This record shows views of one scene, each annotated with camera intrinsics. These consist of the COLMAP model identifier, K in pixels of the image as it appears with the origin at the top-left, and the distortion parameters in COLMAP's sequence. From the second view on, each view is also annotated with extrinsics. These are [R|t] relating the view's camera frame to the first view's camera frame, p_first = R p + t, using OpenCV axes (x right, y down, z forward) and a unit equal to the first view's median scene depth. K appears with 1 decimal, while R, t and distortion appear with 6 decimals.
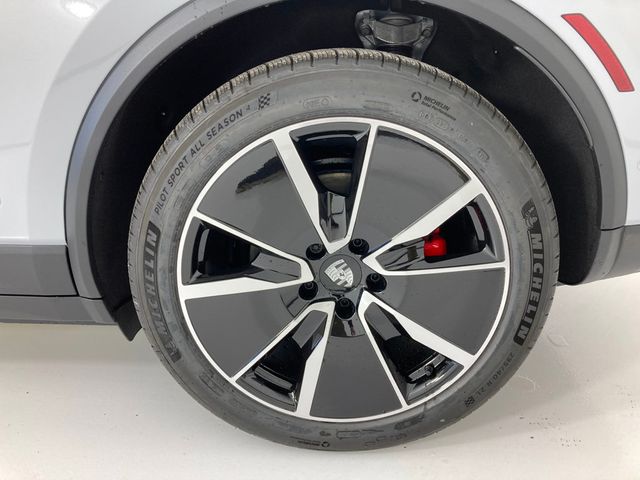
lens RADIAL K [[537.9, 0, 317.5], [0, 537.9, 240.9], [0, 0, 1]] dist [0.030999, 0.009786]
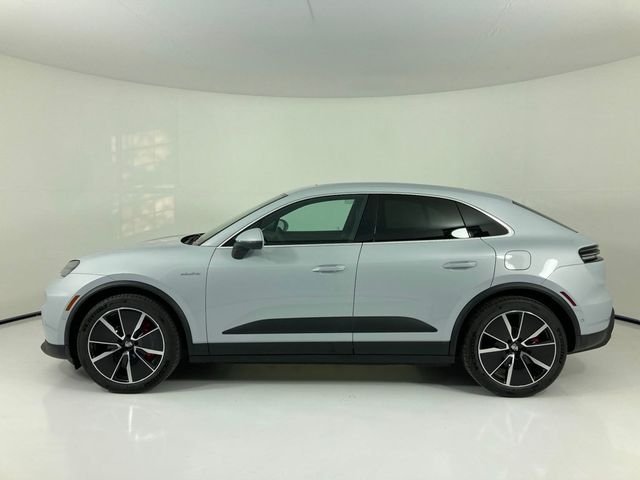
lens RADIAL K [[537.9, 0, 321.3], [0, 537.9, 238.6], [0, 0, 1]] dist [0.030999, 0.009786]
pose [[0.999473, -0.011927, 0.030192, -1.599209], [0.020281, 0.955631, -0.293868, 0.465561], [-0.025348, 0.294325, 0.955369, -3.261724]]
